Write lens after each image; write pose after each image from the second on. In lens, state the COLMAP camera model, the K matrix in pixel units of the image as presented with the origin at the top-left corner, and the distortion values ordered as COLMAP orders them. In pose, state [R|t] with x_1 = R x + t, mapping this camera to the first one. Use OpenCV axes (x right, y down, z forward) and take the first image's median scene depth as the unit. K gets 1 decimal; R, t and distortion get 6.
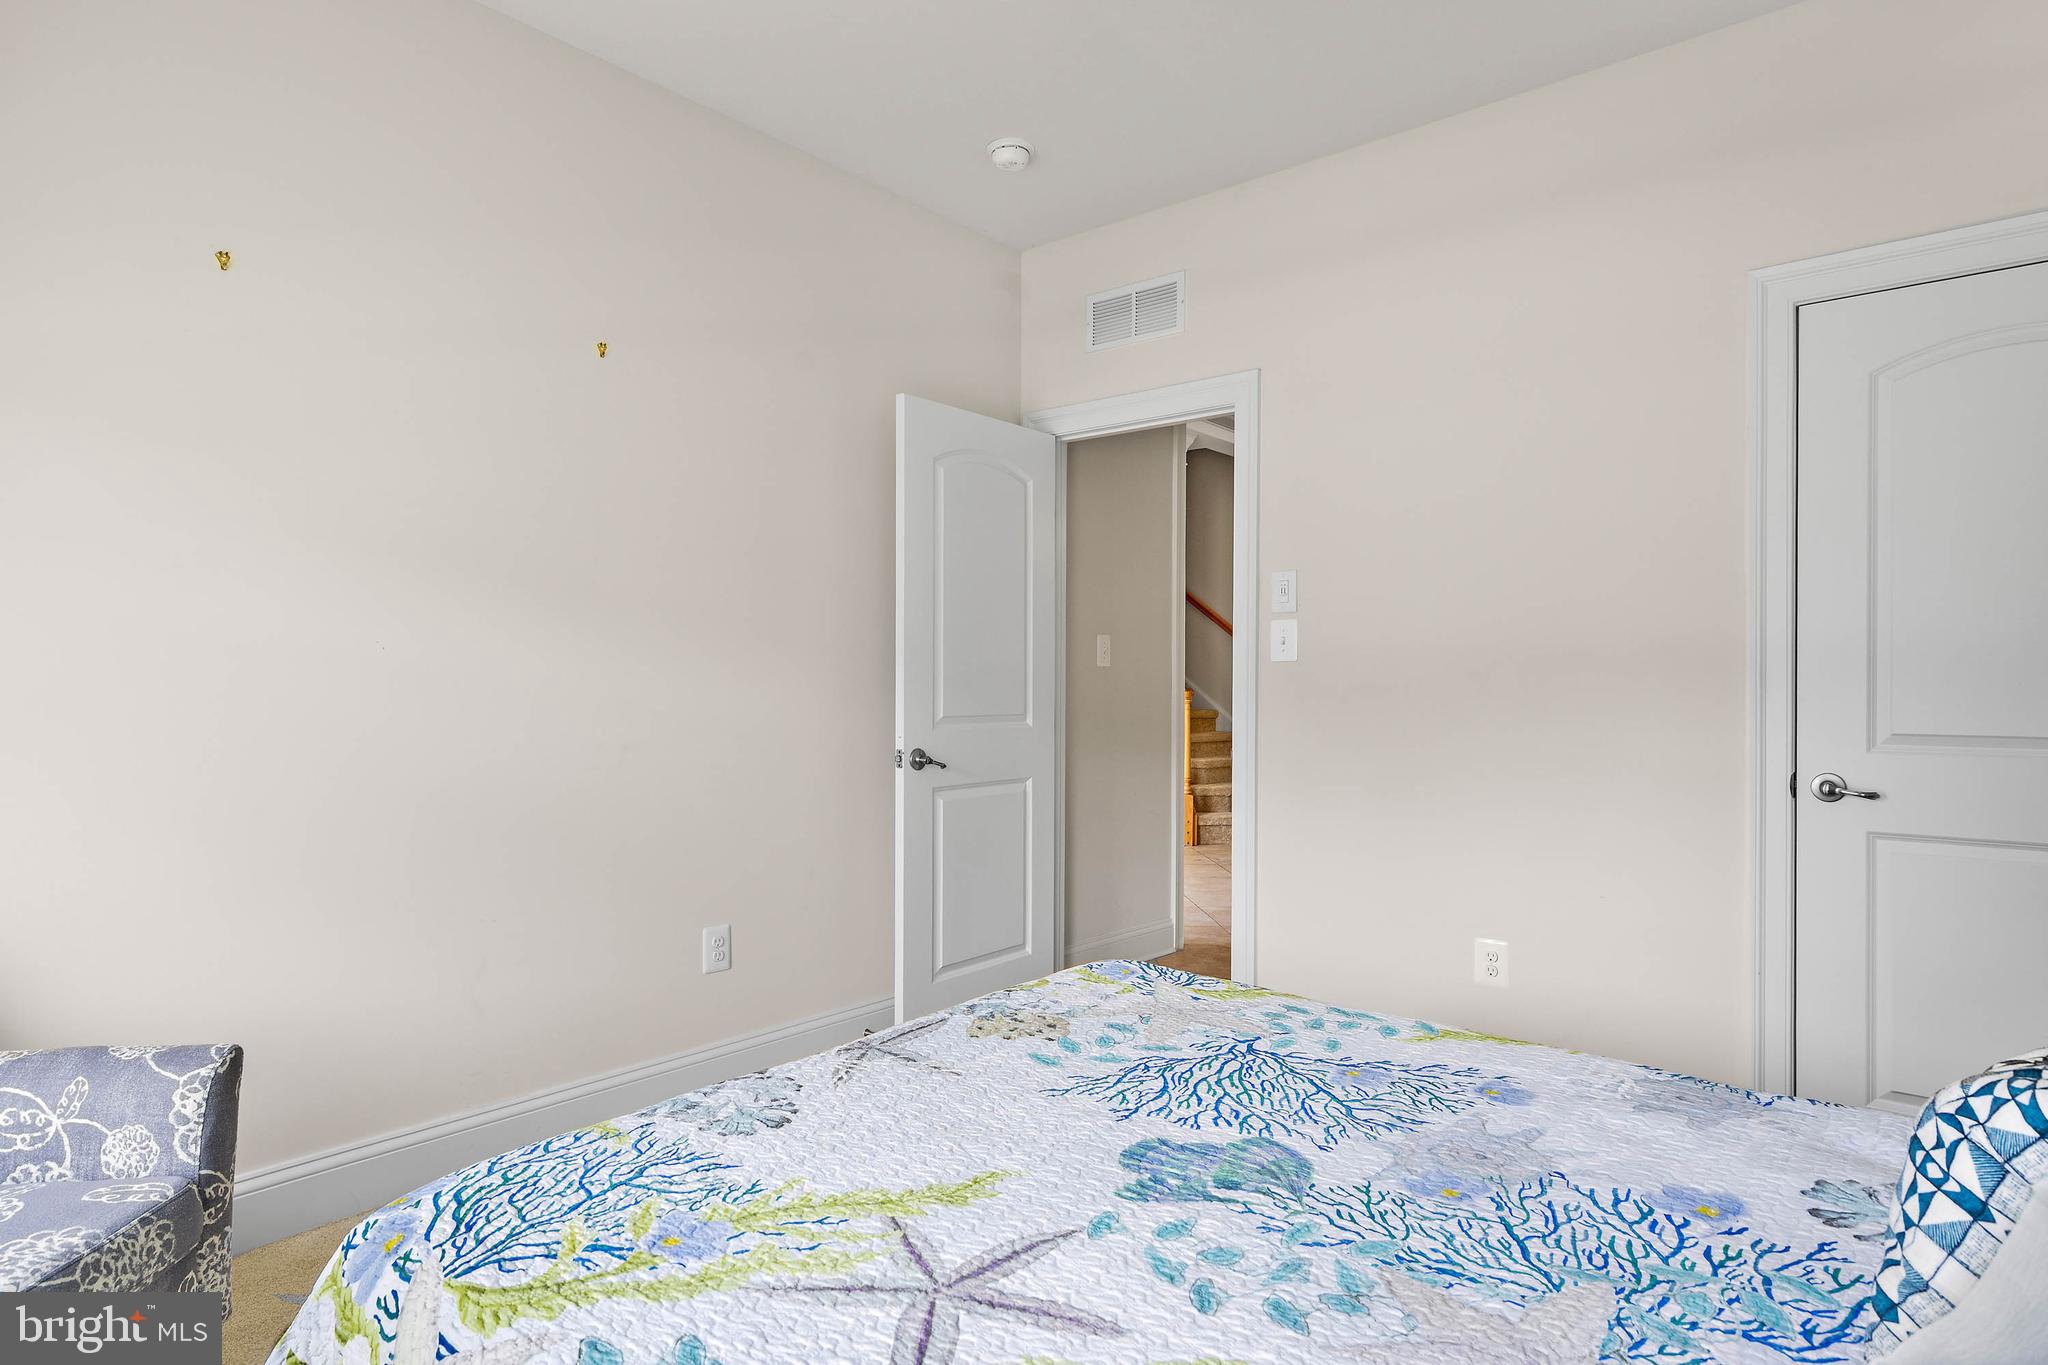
lens RADIAL K [[1125.4, 0, 1027.0], [0, 1125.4, 678.6], [0, 0, 1]] dist [0.005752, 0.000174]
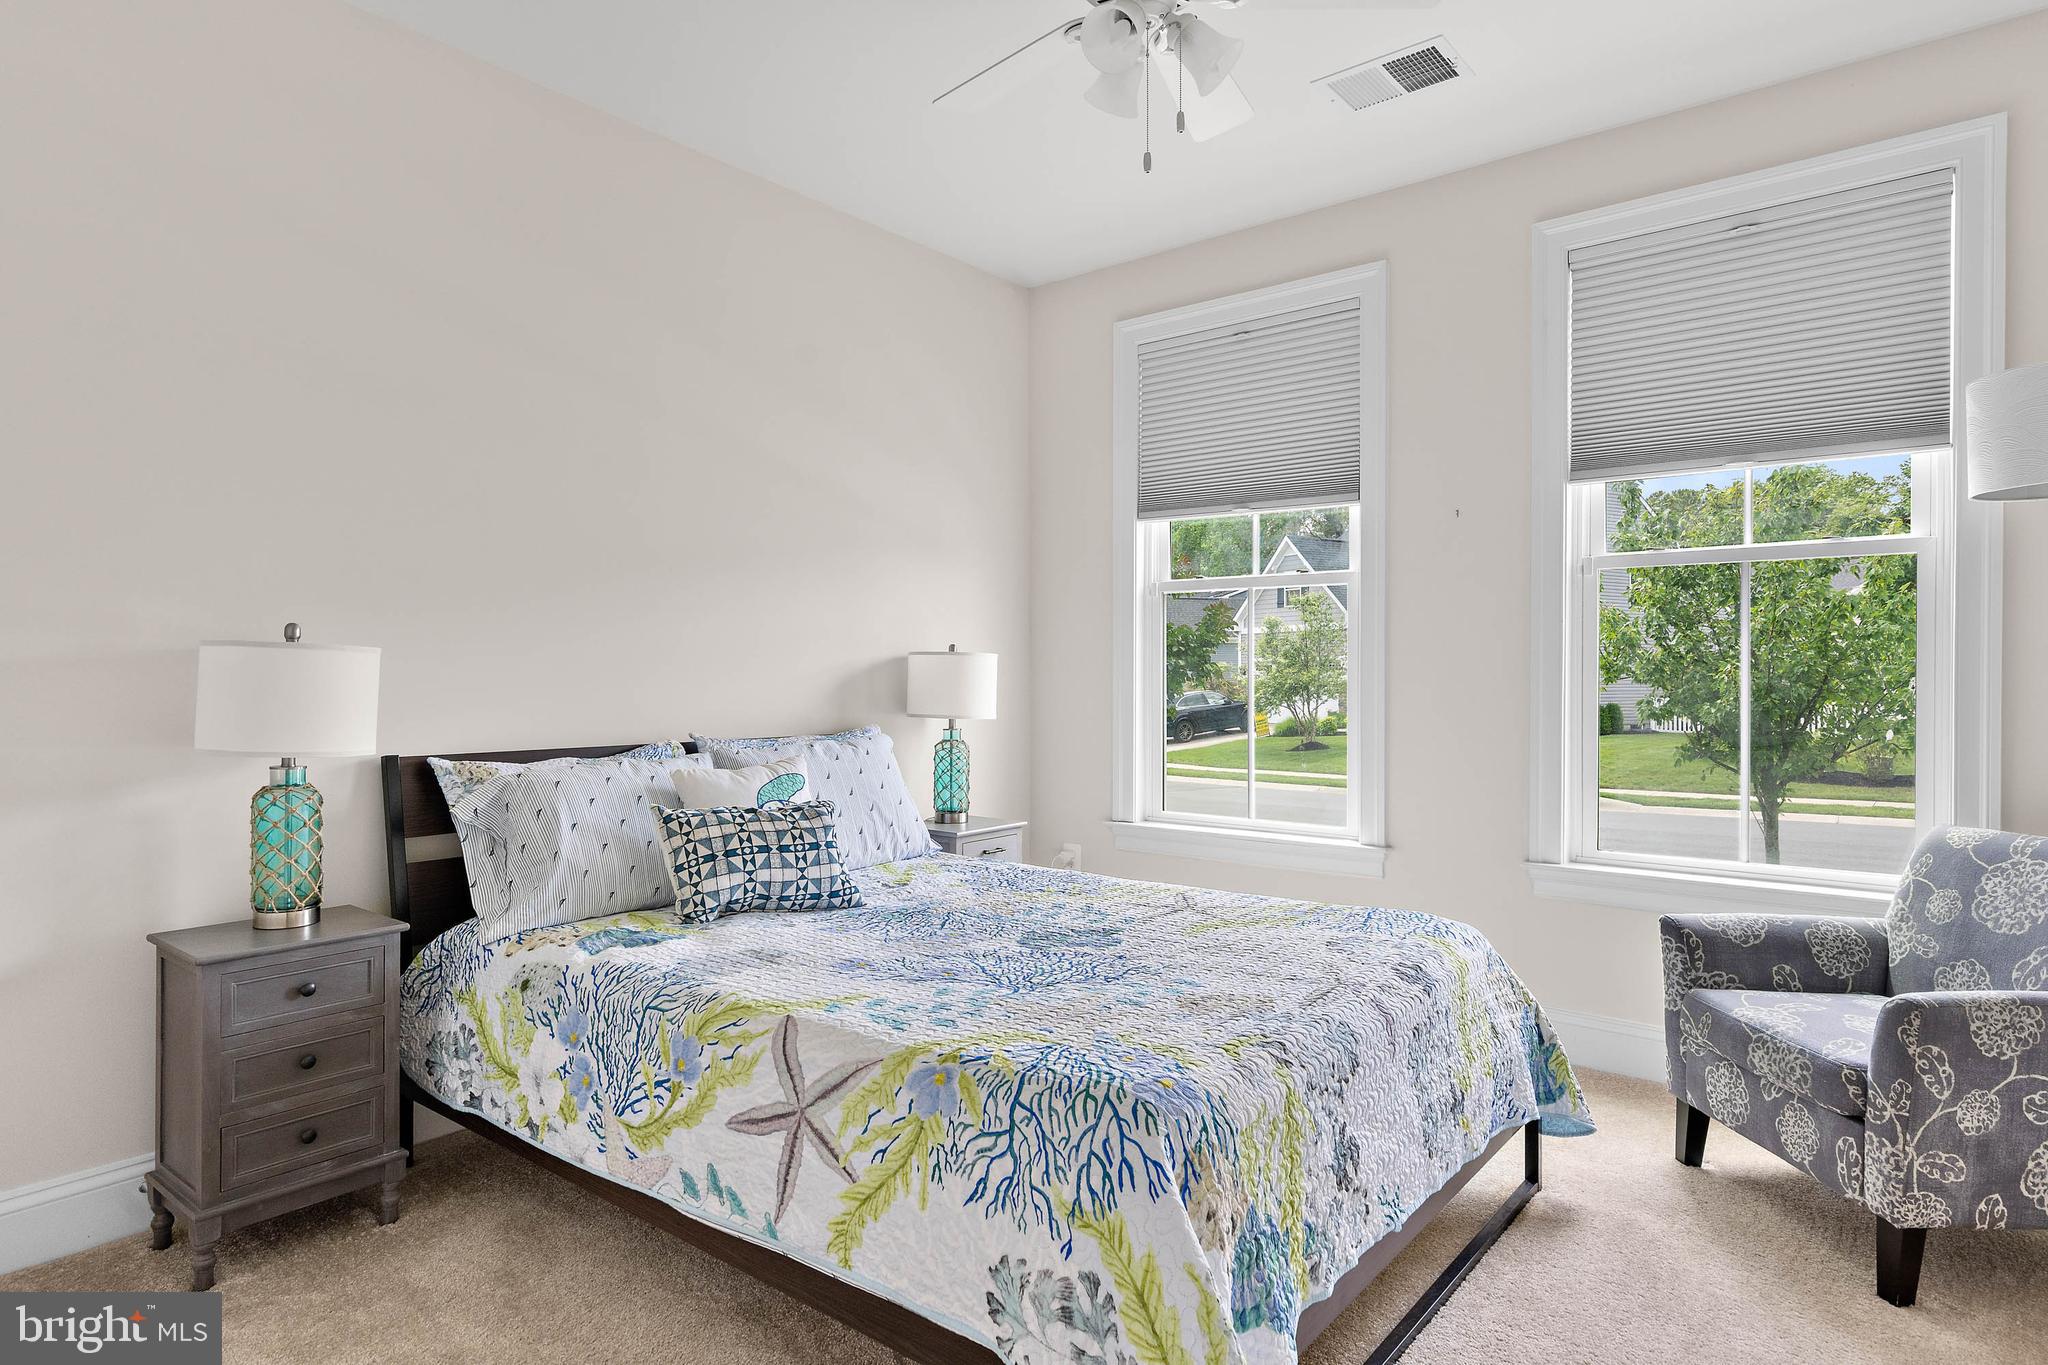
lens RADIAL K [[1125.4, 0, 1027.7], [0, 1125.4, 674.6], [0, 0, 1]] dist [0.005752, 0.000174]
pose [[-0.999744, -0.002612, -0.022464, 0.210891], [-0.002298, 0.999899, -0.014009, 0.019432], [0.022498, -0.013953, -0.999650, 2.138111]]
